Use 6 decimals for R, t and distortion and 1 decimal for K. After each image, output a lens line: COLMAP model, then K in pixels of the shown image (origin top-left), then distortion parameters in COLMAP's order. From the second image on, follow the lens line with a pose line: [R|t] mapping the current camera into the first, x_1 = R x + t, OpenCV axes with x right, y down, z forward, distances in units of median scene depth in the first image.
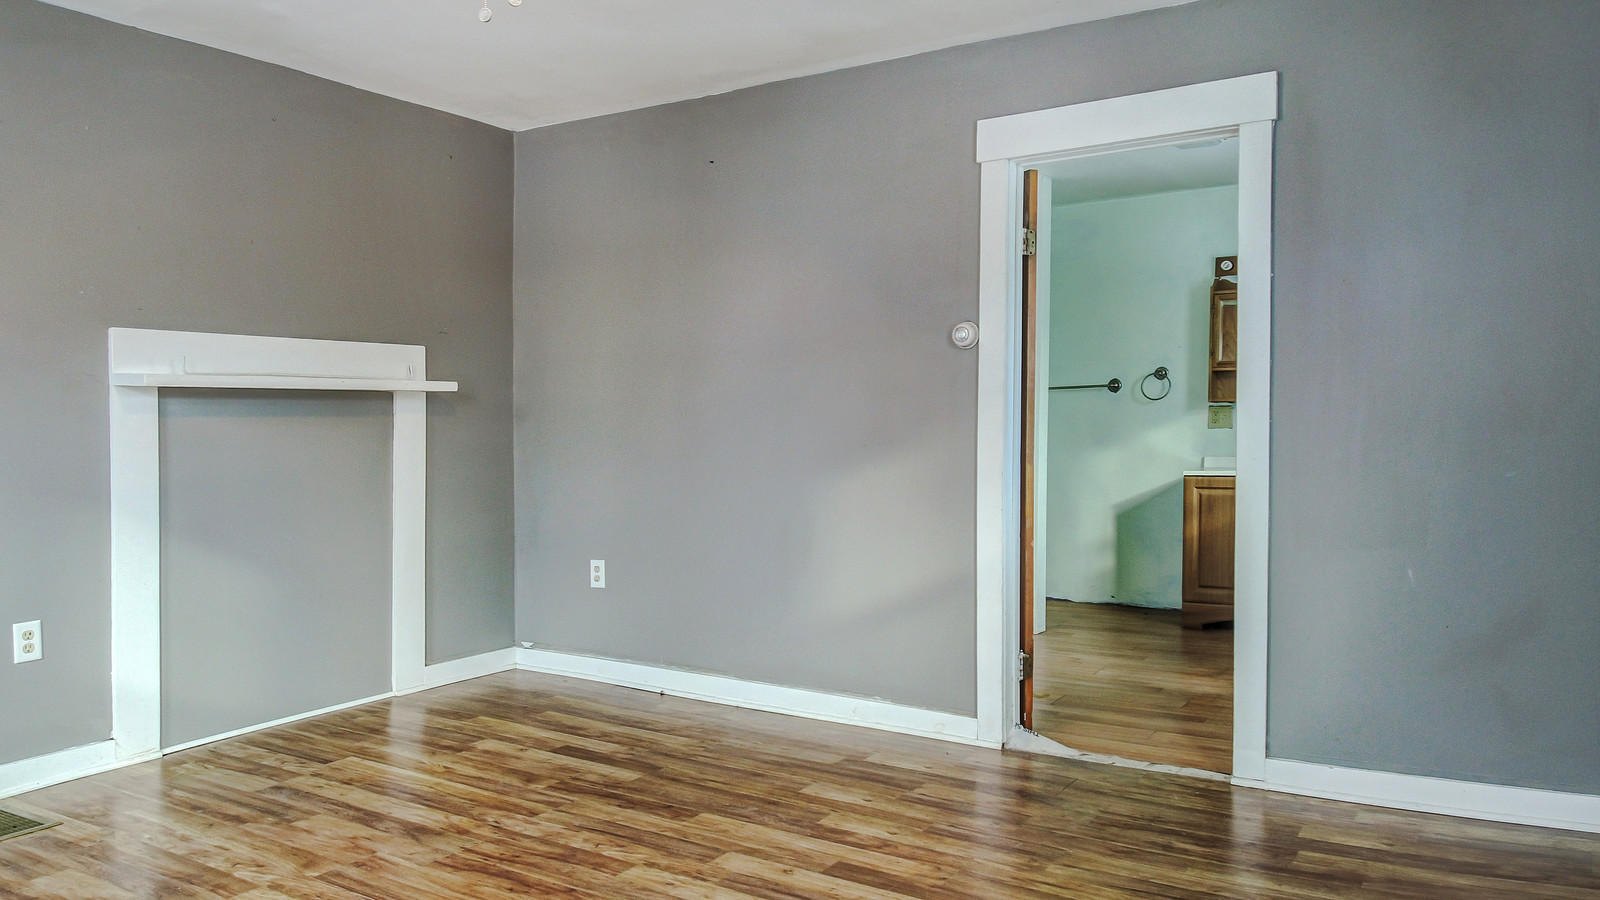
lens RADIAL K [[1145.4, 0, 798.3], [0, 1145.4, 439.5], [0, 0, 1]] dist [0.056144, -0.070893]
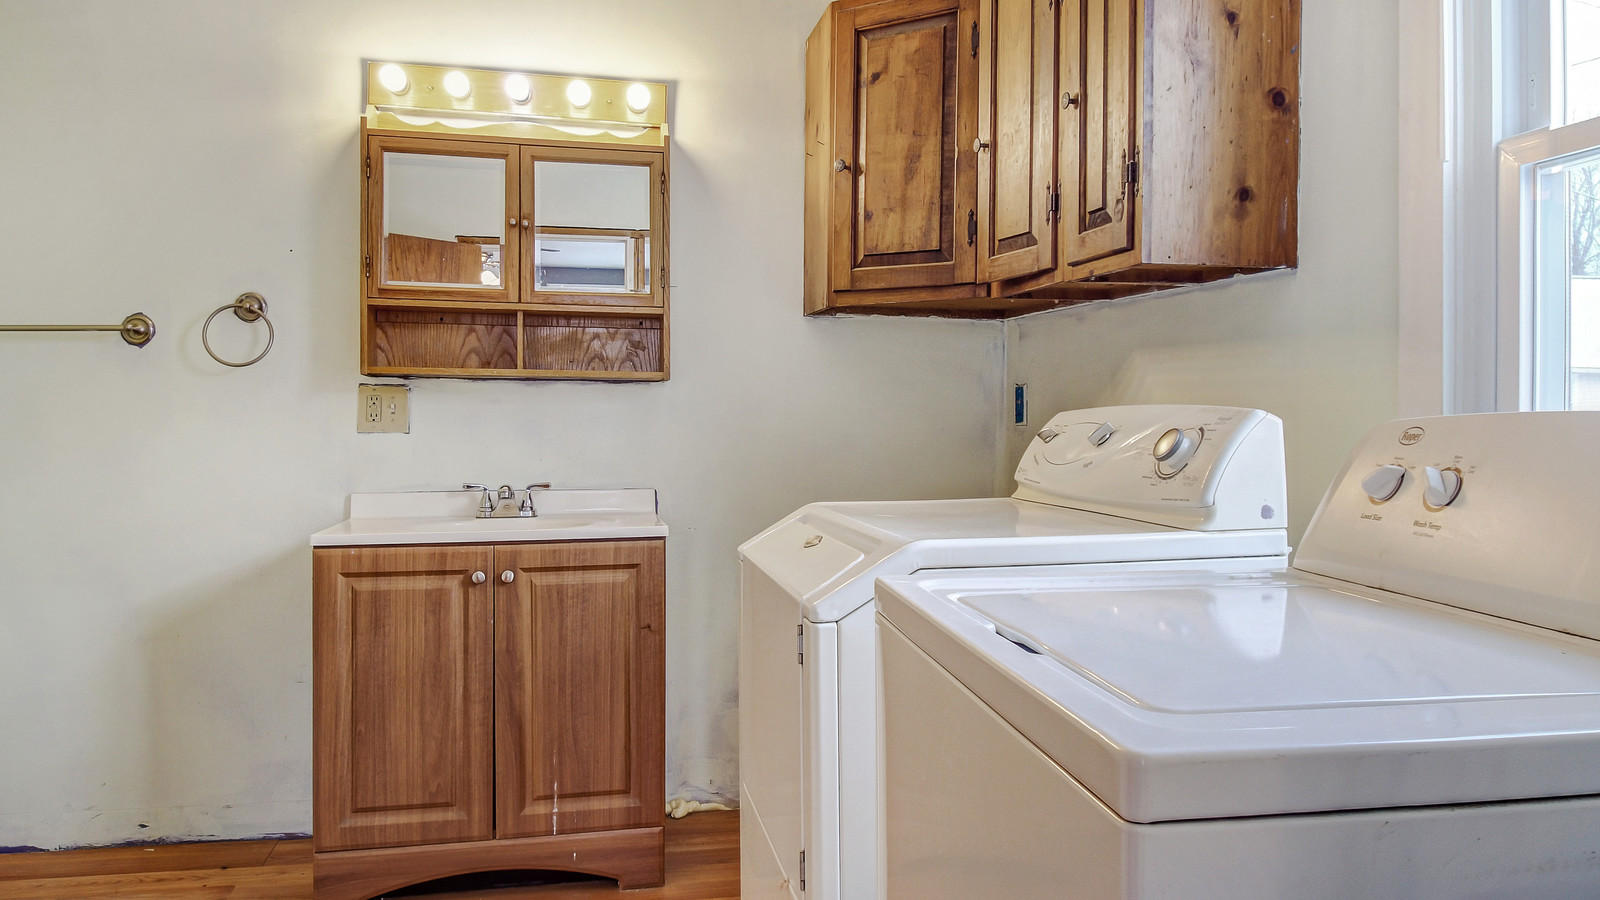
lens RADIAL K [[1108.3, 0, 795.4], [0, 1108.3, 432.1], [0, 0, 1]] dist [0.051756, -0.096640]
pose [[0.719407, -0.019173, 0.694324, 0.171821], [0.008262, 0.999784, 0.019048, -0.016417], [-0.694540, -0.007967, 0.719410, 0.559722]]
